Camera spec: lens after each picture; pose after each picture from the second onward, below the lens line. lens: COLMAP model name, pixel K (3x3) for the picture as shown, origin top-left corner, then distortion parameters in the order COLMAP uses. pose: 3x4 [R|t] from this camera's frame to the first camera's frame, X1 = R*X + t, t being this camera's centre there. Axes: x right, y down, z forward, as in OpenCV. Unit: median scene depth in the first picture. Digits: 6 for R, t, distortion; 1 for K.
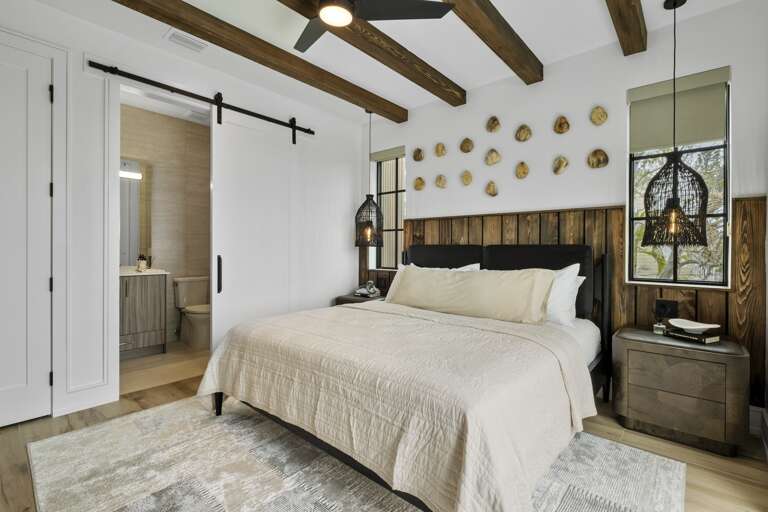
lens RADIAL K [[345.9, 0, 384.6], [0, 345.9, 249.9], [0, 0, 1]] dist [0.001097, -0.000065]
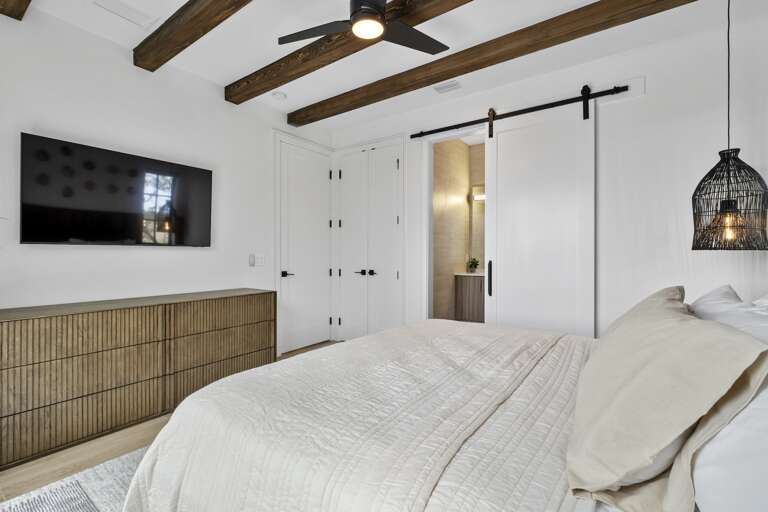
lens RADIAL K [[345.9, 0, 384.6], [0, 345.9, 254.3], [0, 0, 1]] dist [0.001097, -0.000065]
pose [[0.110507, -0.011812, -0.993805, 0.472377], [-0.010732, 0.999857, -0.013078, 0.011724], [0.993817, 0.012111, 0.110364, 0.489052]]
